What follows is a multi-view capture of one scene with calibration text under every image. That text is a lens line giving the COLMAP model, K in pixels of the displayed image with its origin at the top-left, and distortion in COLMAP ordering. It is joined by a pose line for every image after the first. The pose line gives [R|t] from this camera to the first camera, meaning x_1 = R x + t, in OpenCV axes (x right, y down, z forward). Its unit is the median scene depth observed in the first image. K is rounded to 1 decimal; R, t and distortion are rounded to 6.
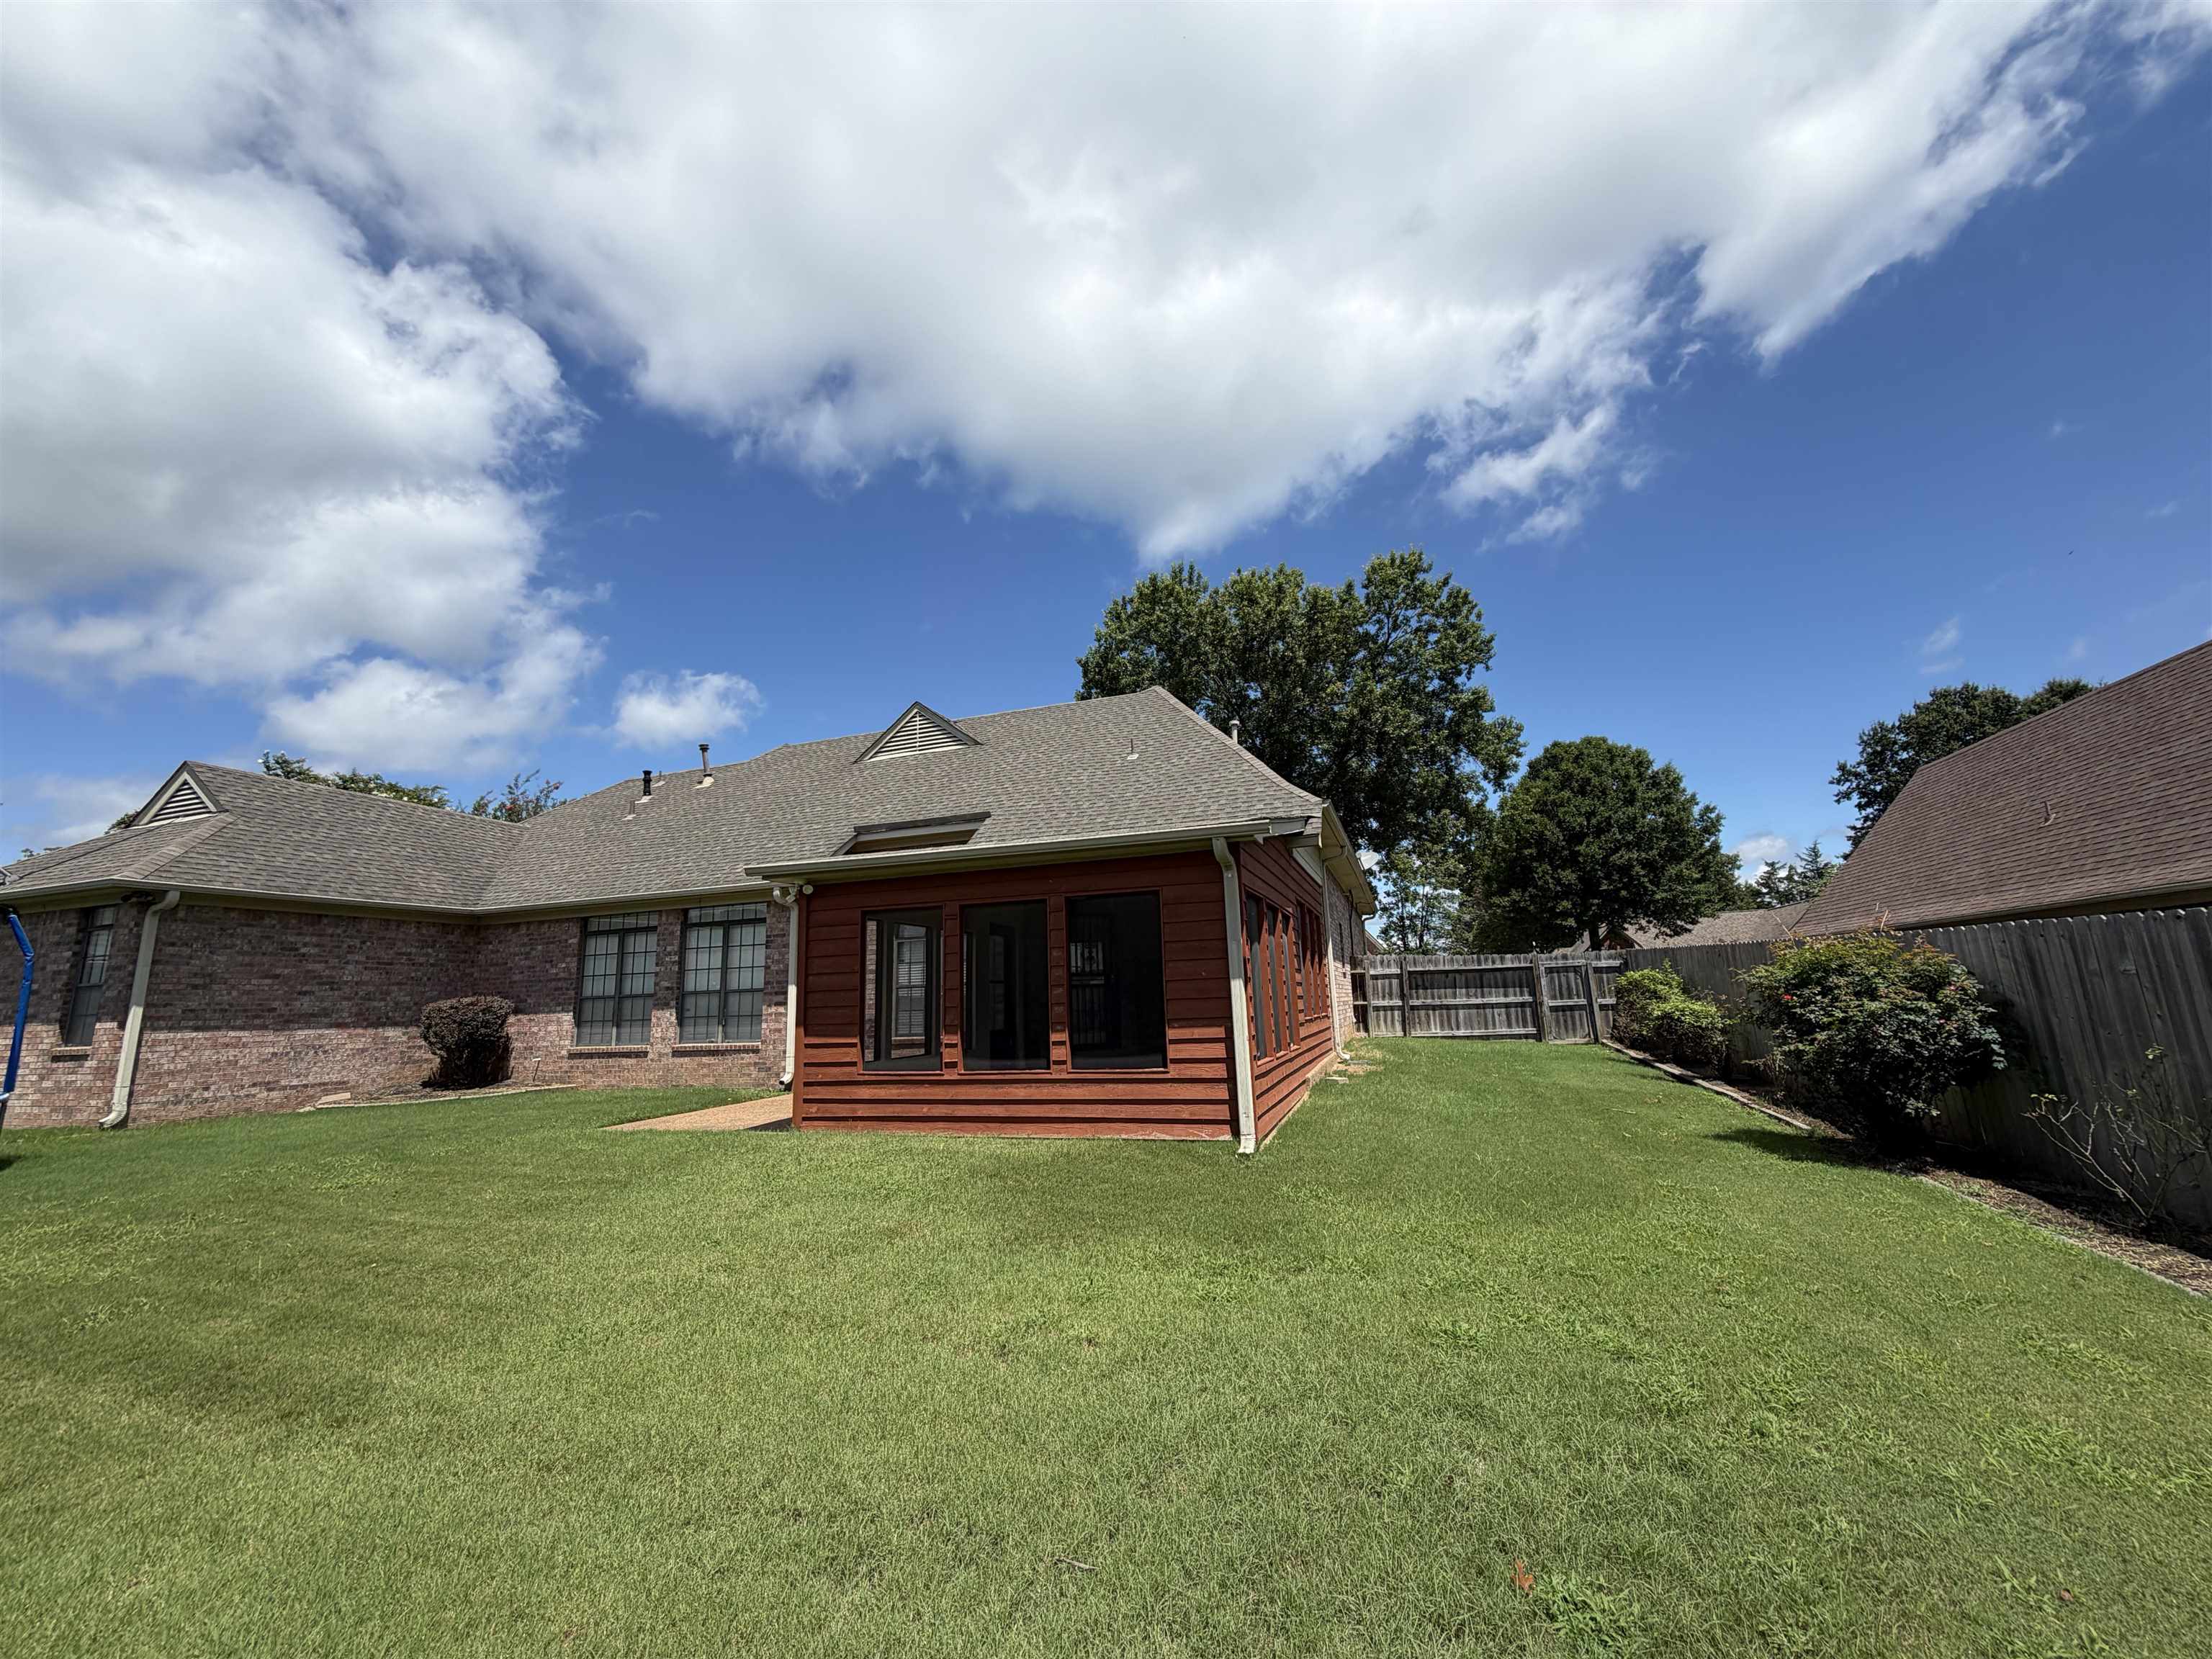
lens RADIAL K [[882.6, 0, 1111.2], [0, 882.6, 831.3], [0, 0, 1]] dist [-0.000244, -0.000146]
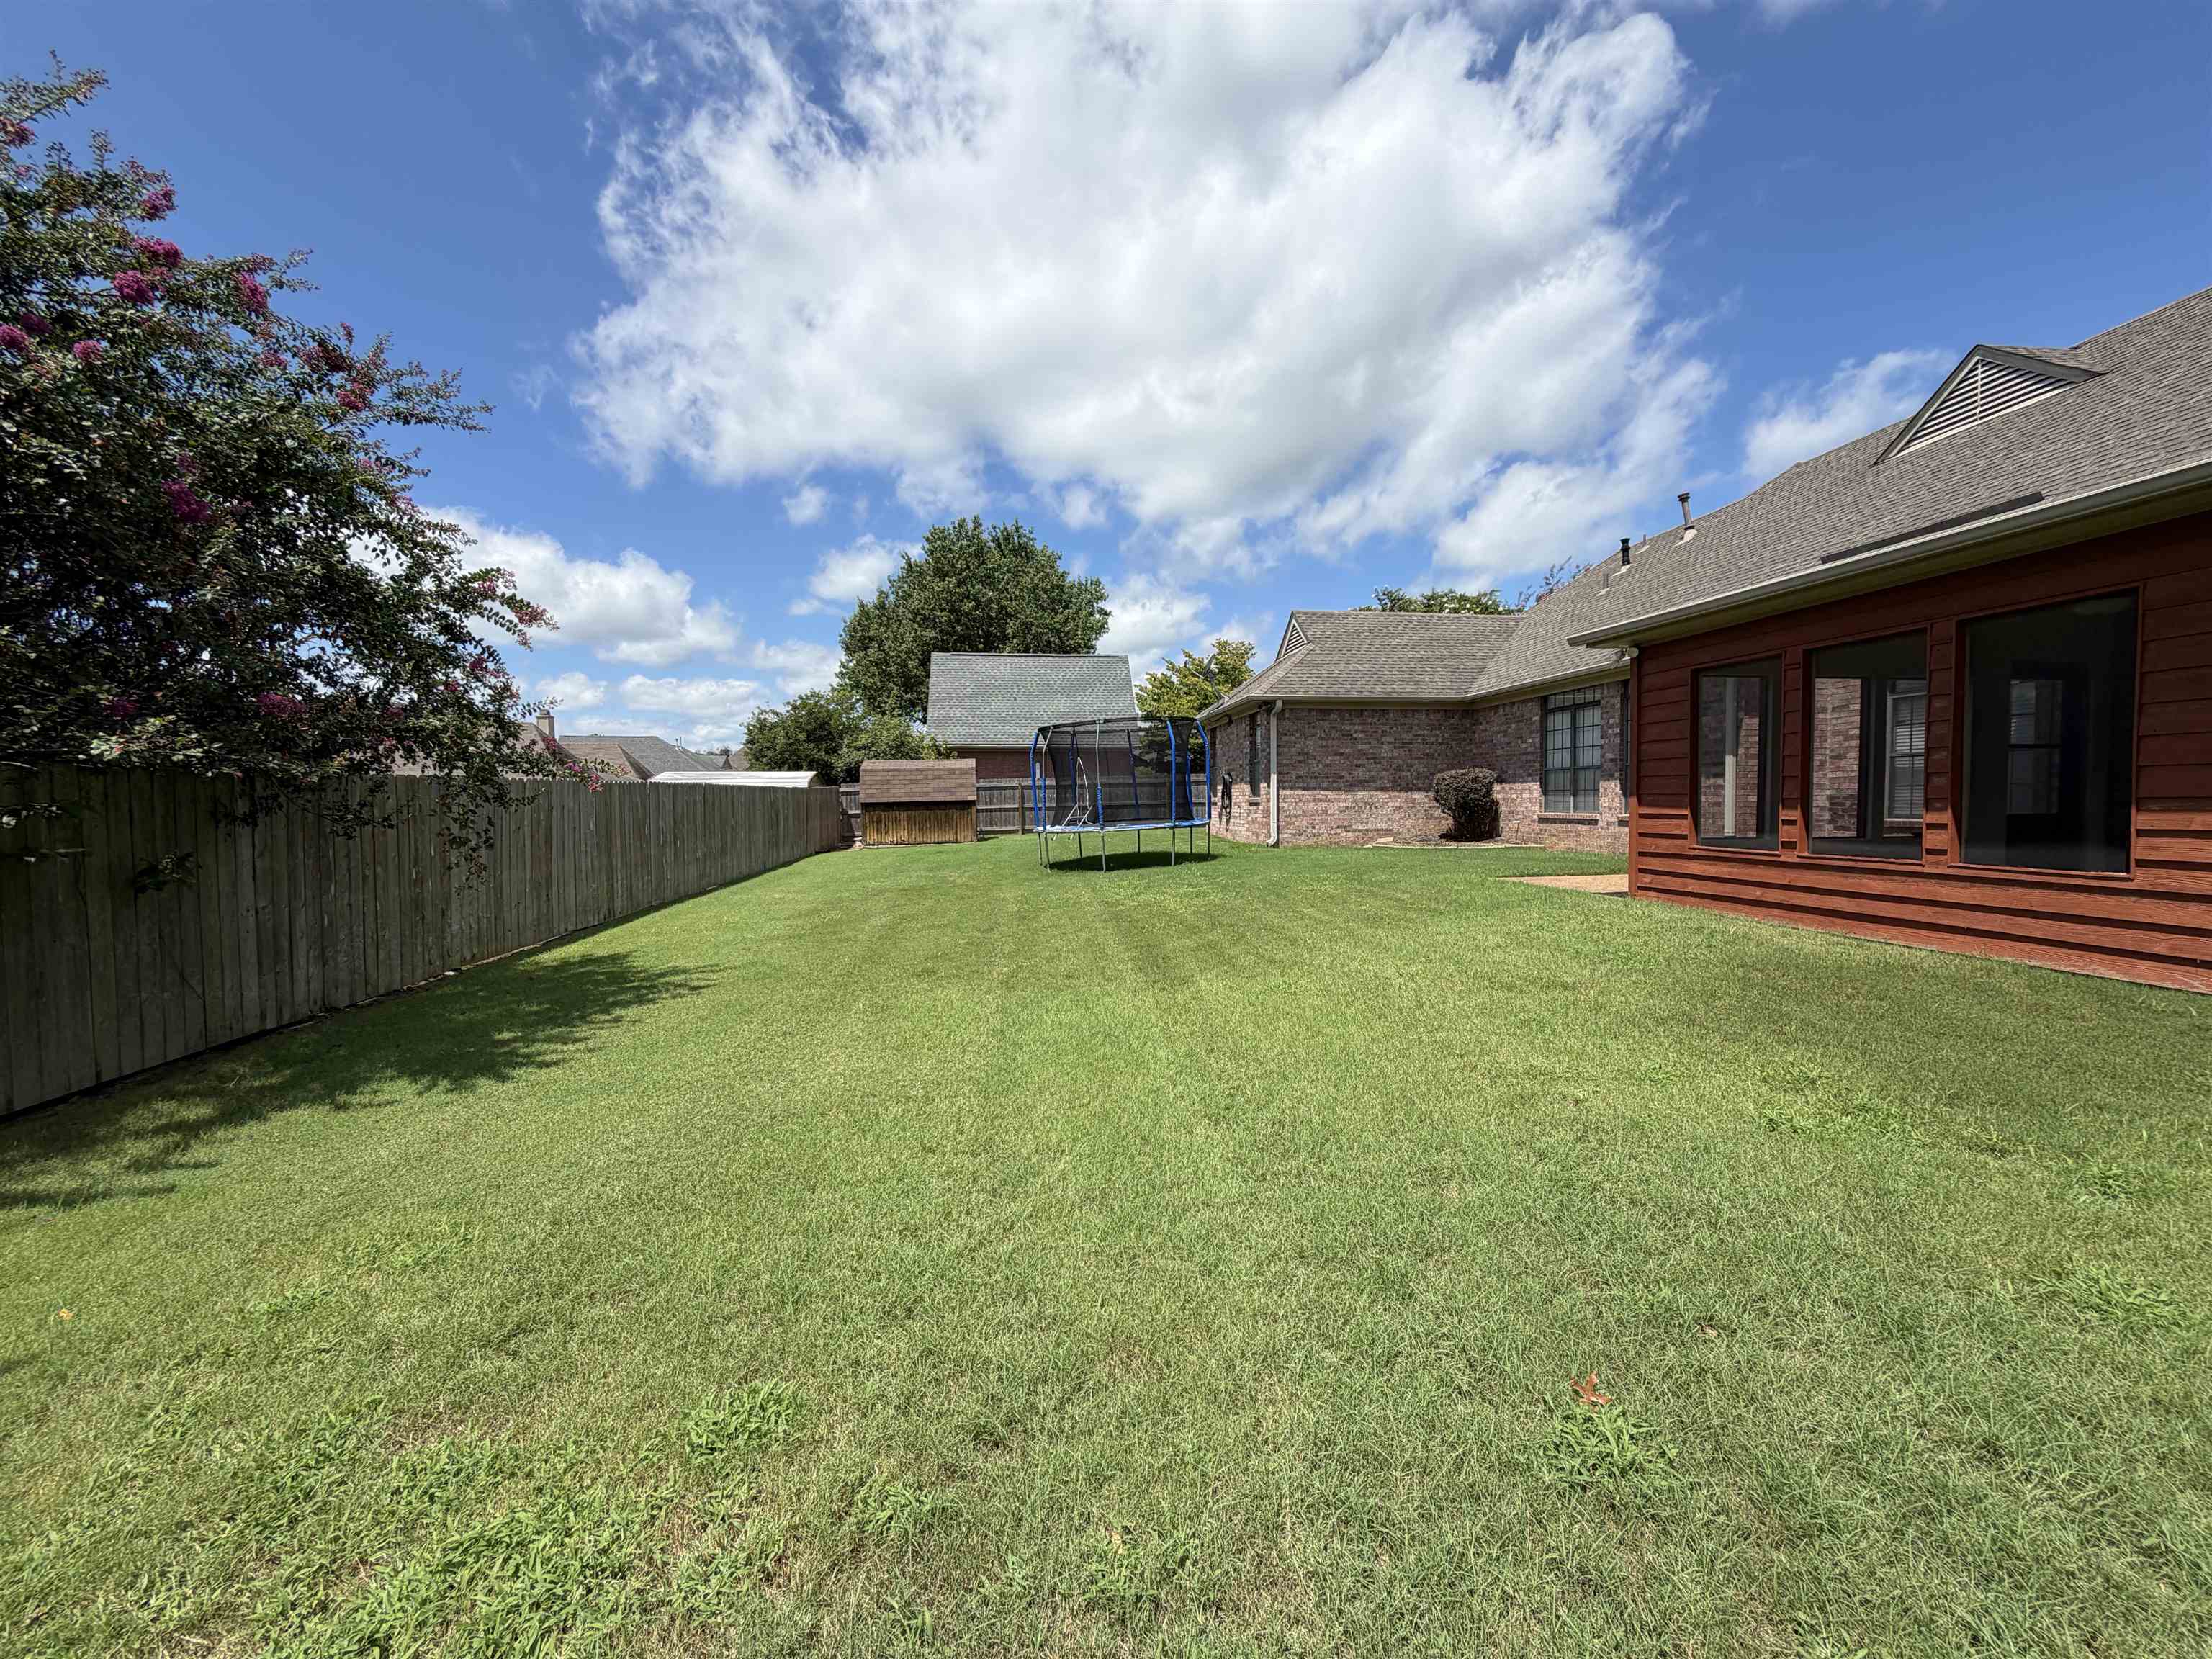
lens RADIAL K [[882.6, 0, 1111.2], [0, 882.6, 831.3], [0, 0, 1]] dist [-0.000244, -0.000146]
pose [[0.425354, 0.063500, -0.902797, 0.176941], [0.163573, 0.975713, 0.145696, 0.015296], [0.890122, -0.209645, 0.404637, 0.056284]]
